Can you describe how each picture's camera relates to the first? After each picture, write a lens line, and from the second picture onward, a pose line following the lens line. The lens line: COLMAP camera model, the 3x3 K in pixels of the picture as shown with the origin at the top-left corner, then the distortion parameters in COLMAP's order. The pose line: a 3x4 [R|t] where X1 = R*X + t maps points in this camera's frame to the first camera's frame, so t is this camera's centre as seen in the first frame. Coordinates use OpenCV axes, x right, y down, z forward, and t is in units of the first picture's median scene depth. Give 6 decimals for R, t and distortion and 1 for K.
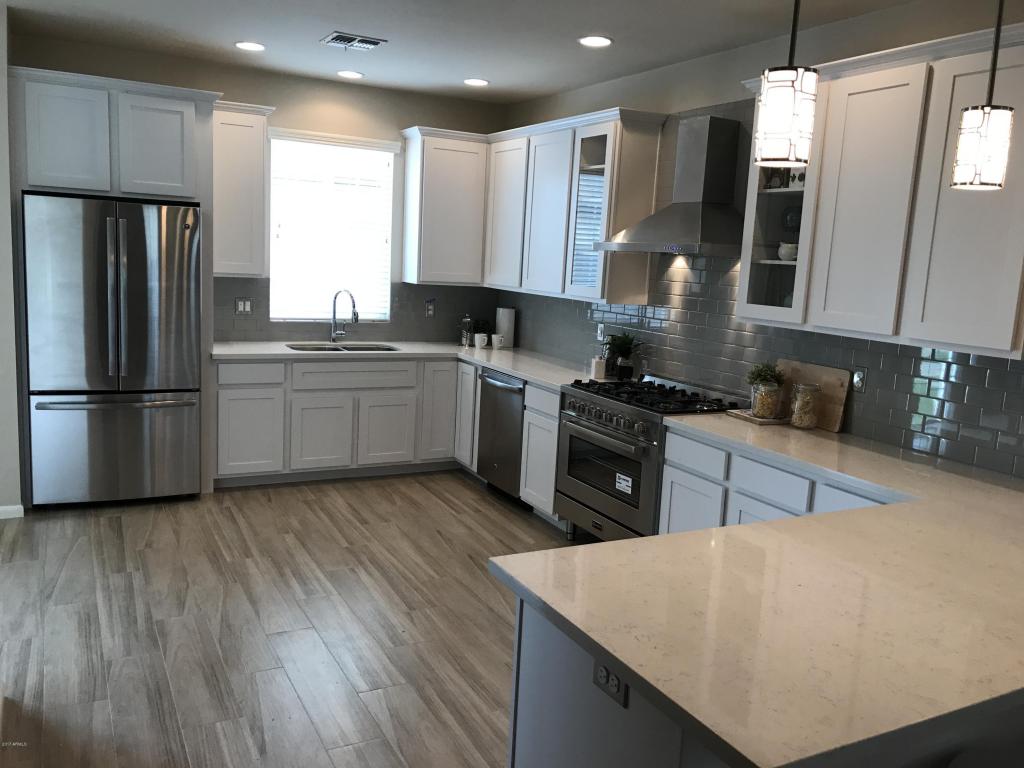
lens RADIAL K [[836.6, 0, 512.0], [0, 836.6, 383.6], [0, 0, 1]] dist [0.028699, -0.046512]
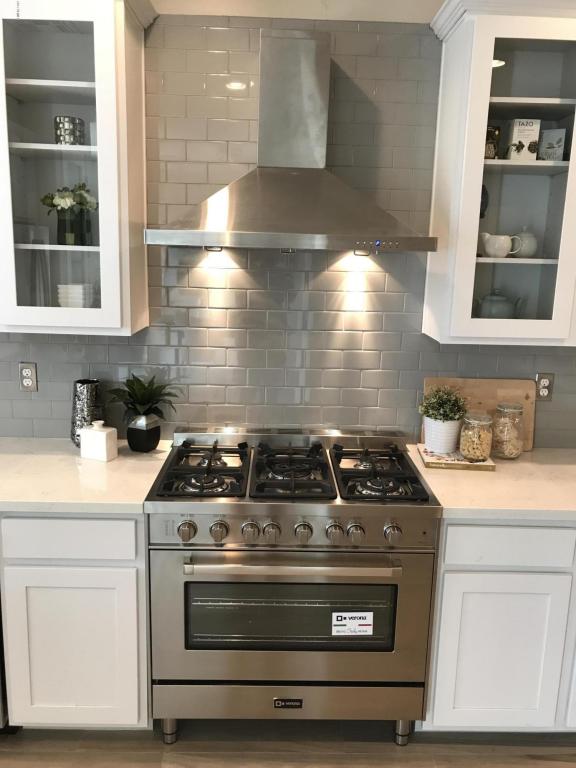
lens RADIAL K [[627.4, 0, 288.4], [0, 627.4, 383.1], [0, 0, 1]] dist [0.028699, -0.046512]
pose [[0.452511, -0.212377, 0.866100, -0.231229], [0.134698, 0.976362, 0.169038, -0.127664], [-0.881527, 0.040171, 0.470421, 0.732409]]
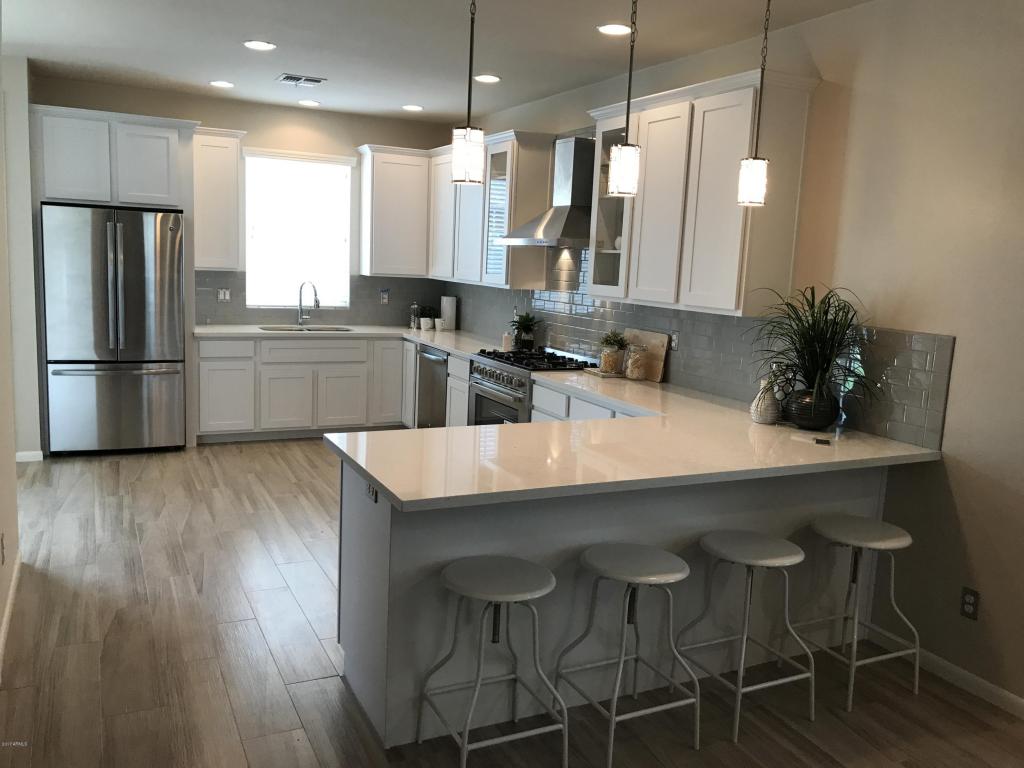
lens RADIAL K [[836.6, 0, 511.7], [0, 836.6, 382.9], [0, 0, 1]] dist [0.028699, -0.046512]
pose [[0.999527, -0.004955, -0.030365, 0.159288], [0.004788, 0.999973, -0.005579, 0.052268], [0.030392, 0.005431, 0.999523, -0.237062]]
